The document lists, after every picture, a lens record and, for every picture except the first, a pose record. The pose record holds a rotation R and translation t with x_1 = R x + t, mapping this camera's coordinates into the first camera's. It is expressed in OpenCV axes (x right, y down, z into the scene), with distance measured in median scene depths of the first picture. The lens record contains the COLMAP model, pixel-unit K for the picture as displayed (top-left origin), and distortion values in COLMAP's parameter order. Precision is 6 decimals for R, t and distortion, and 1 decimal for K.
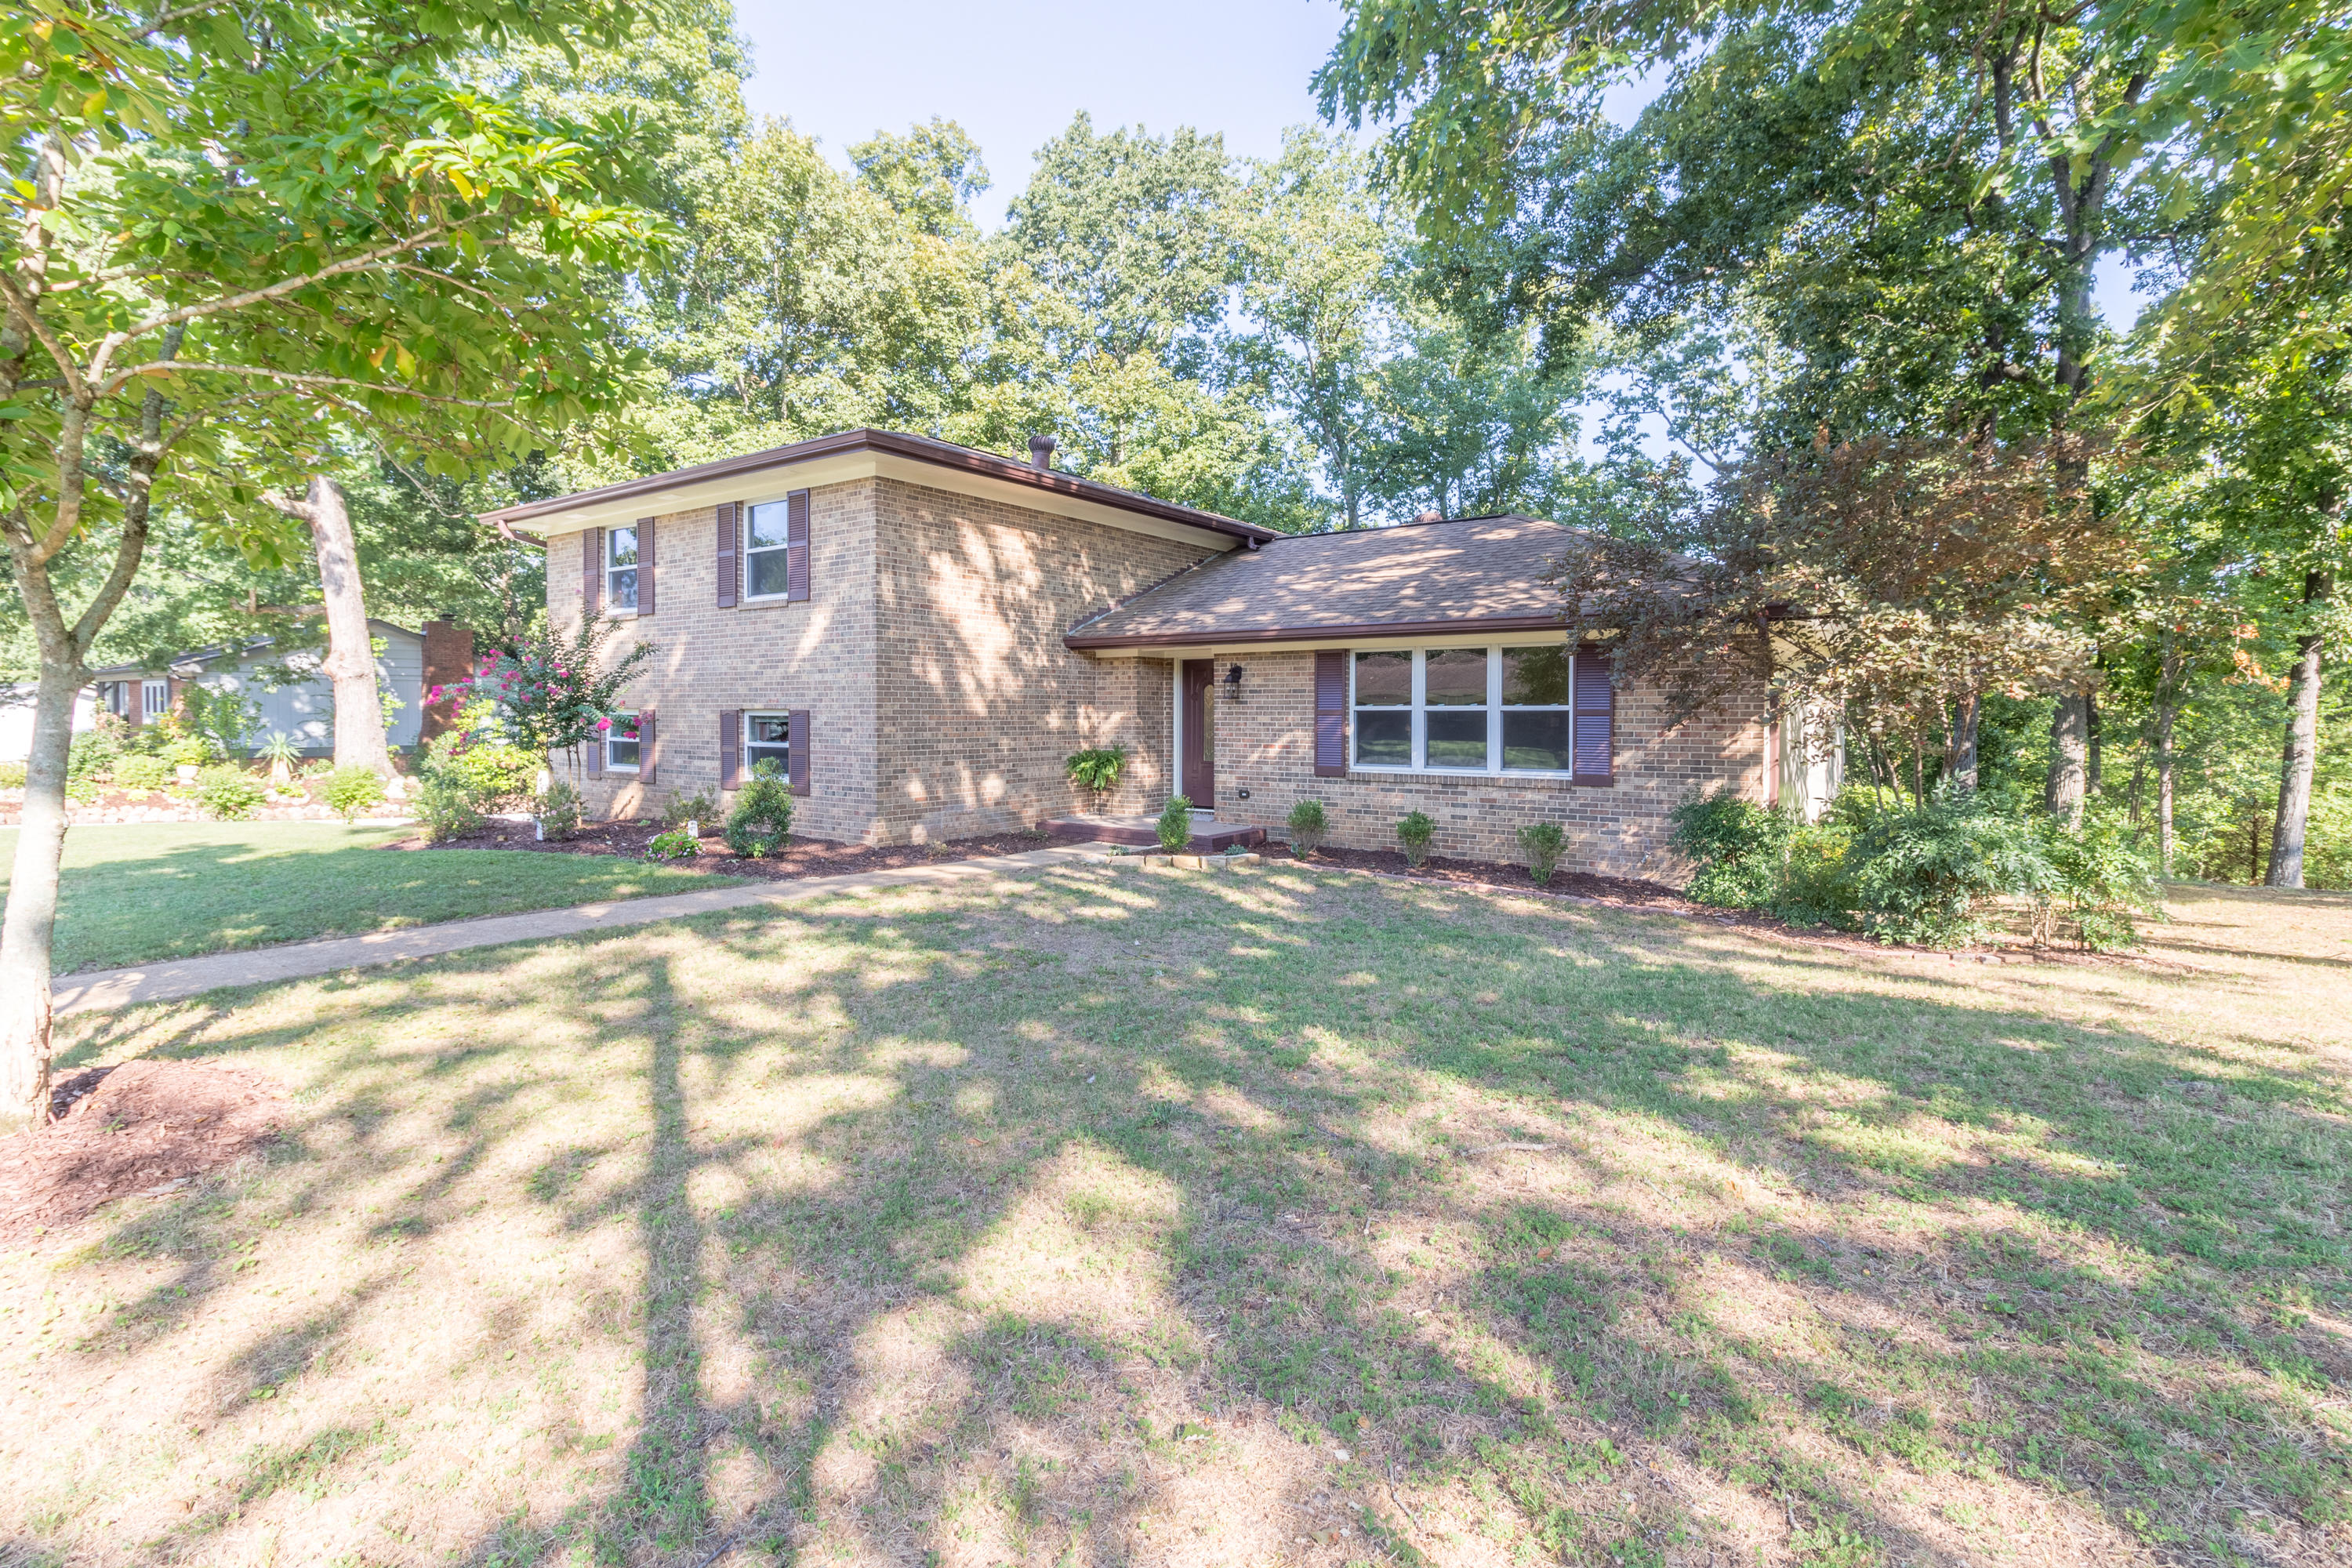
lens RADIAL K [[1107.2, 0, 1173.3], [0, 1107.2, 717.8], [0, 0, 1]] dist [0.001701, 0.000331]
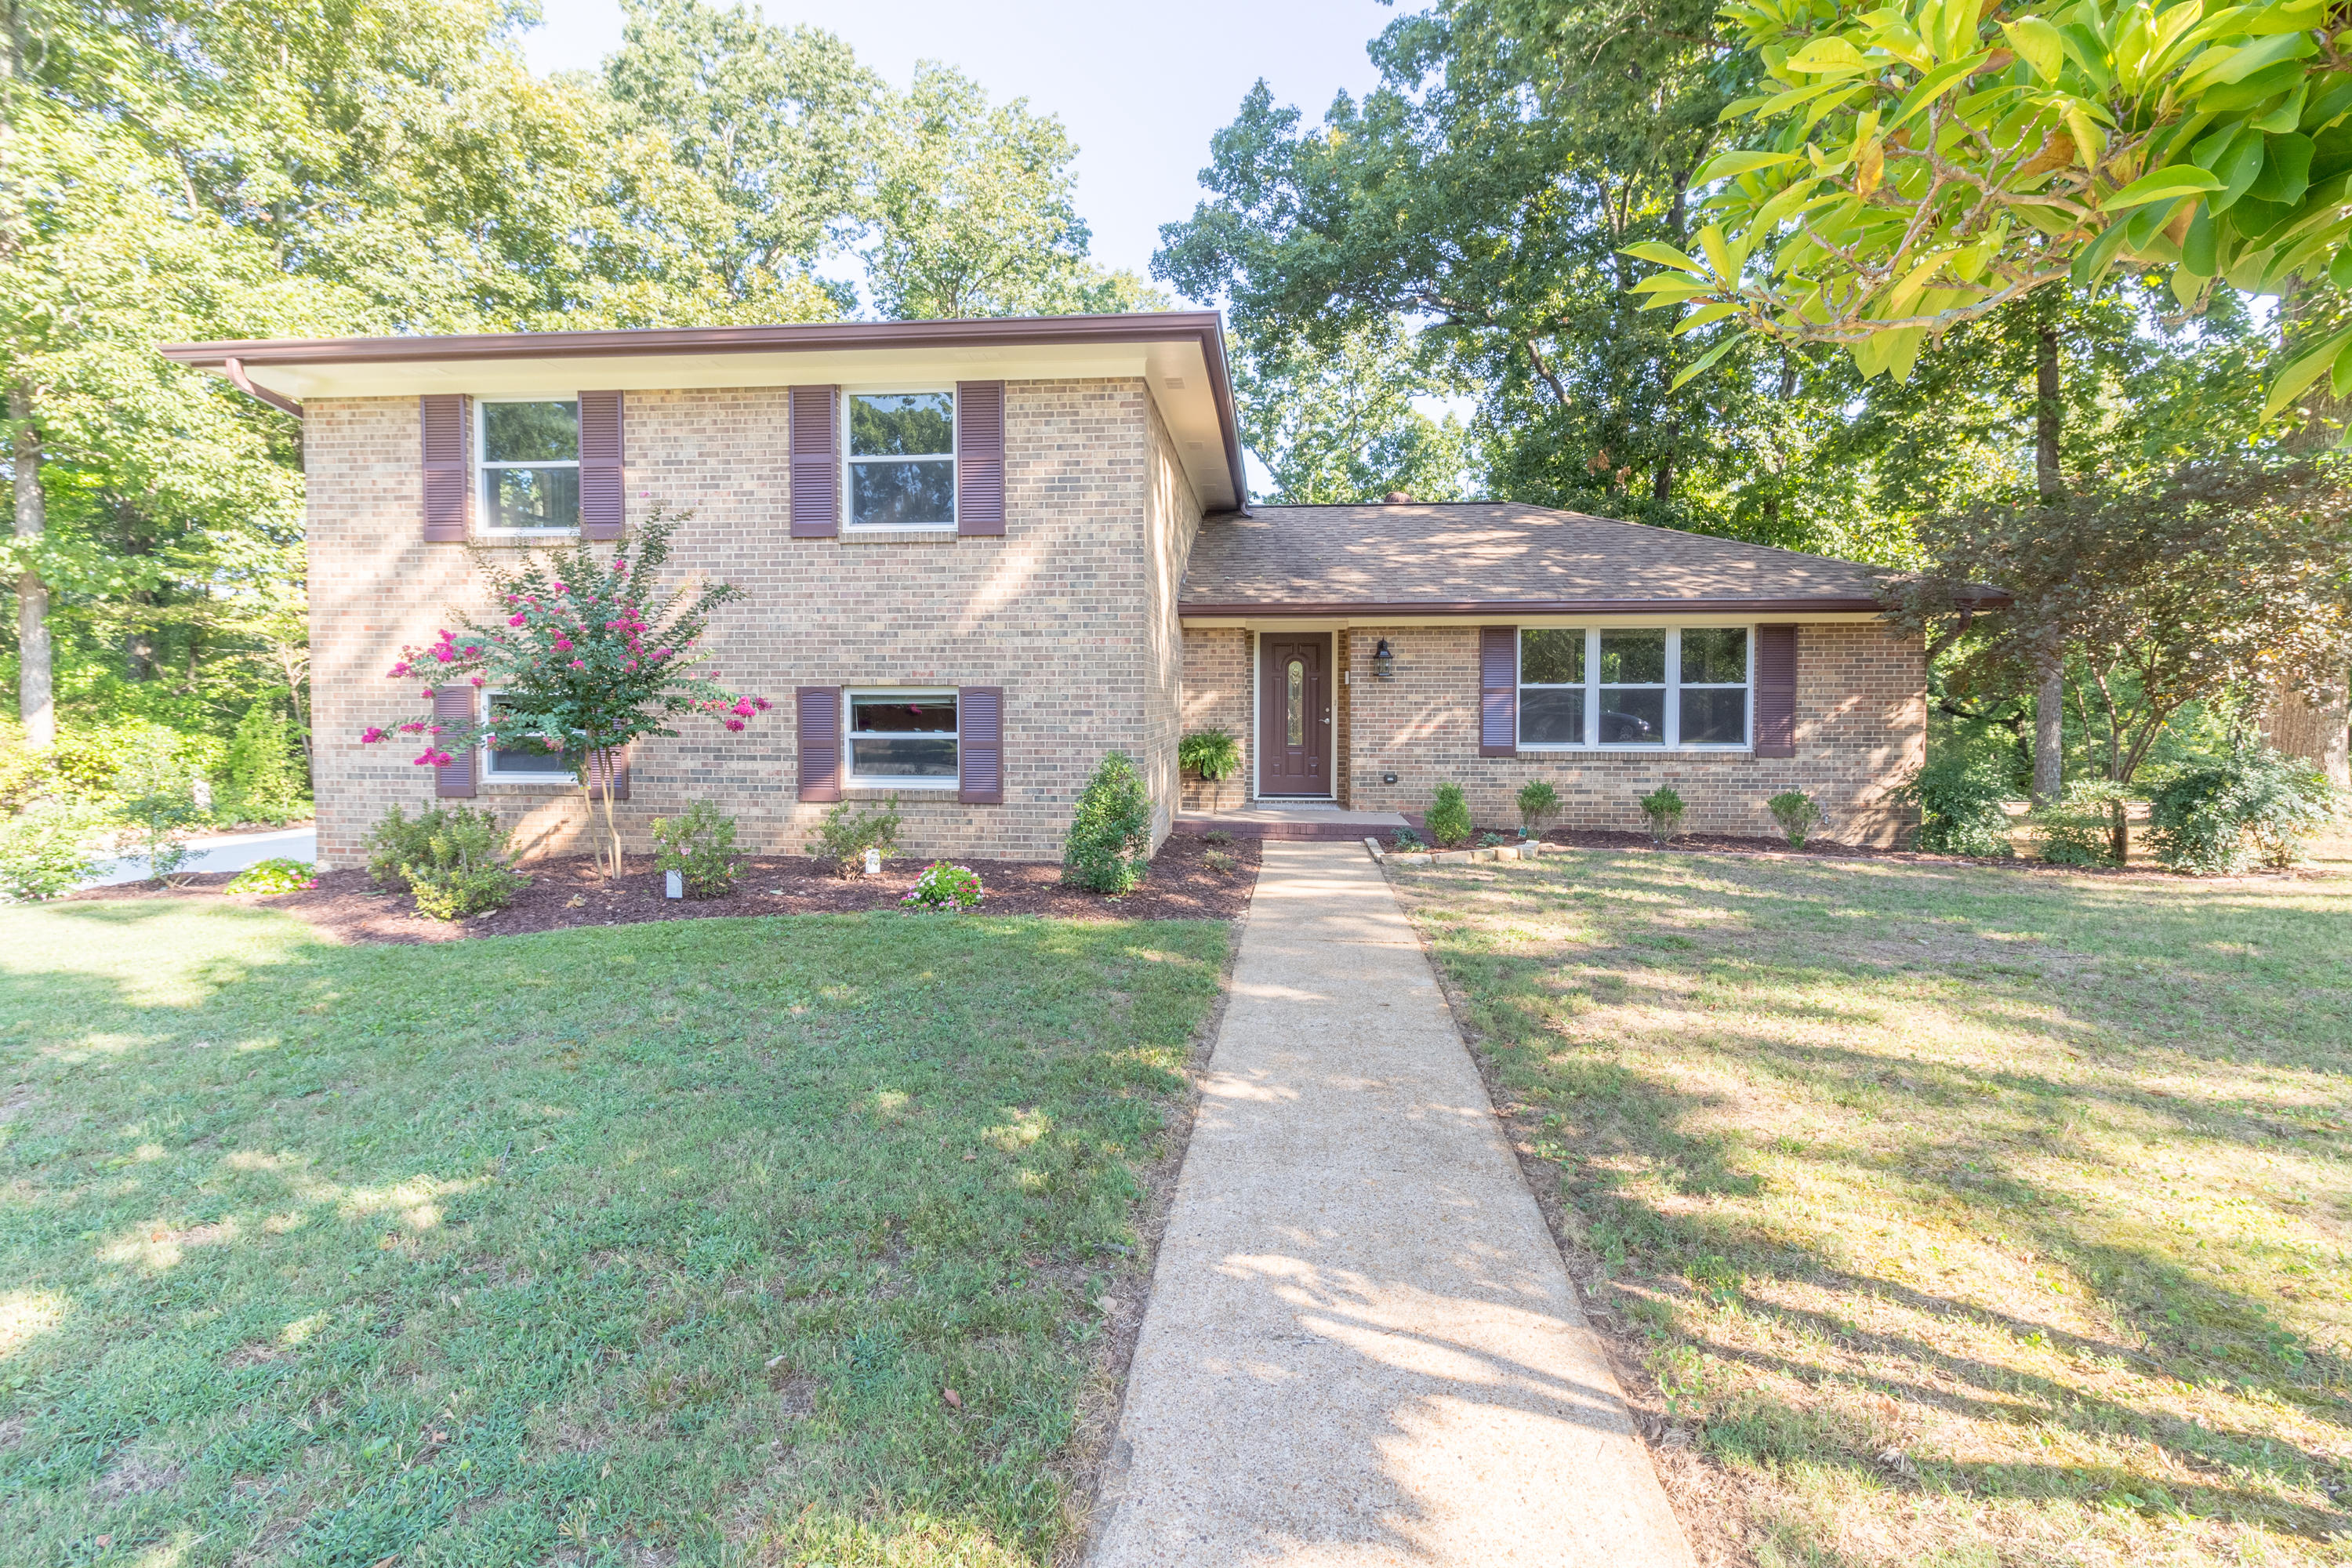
lens RADIAL K [[1107.2, 0, 1173.3], [0, 1107.2, 717.8], [0, 0, 1]] dist [0.001701, 0.000331]
pose [[0.864127, -0.011052, 0.503153, -0.601266], [0.004945, 0.999897, 0.013470, 0.004693], [-0.503250, -0.009151, 0.864093, 0.313175]]
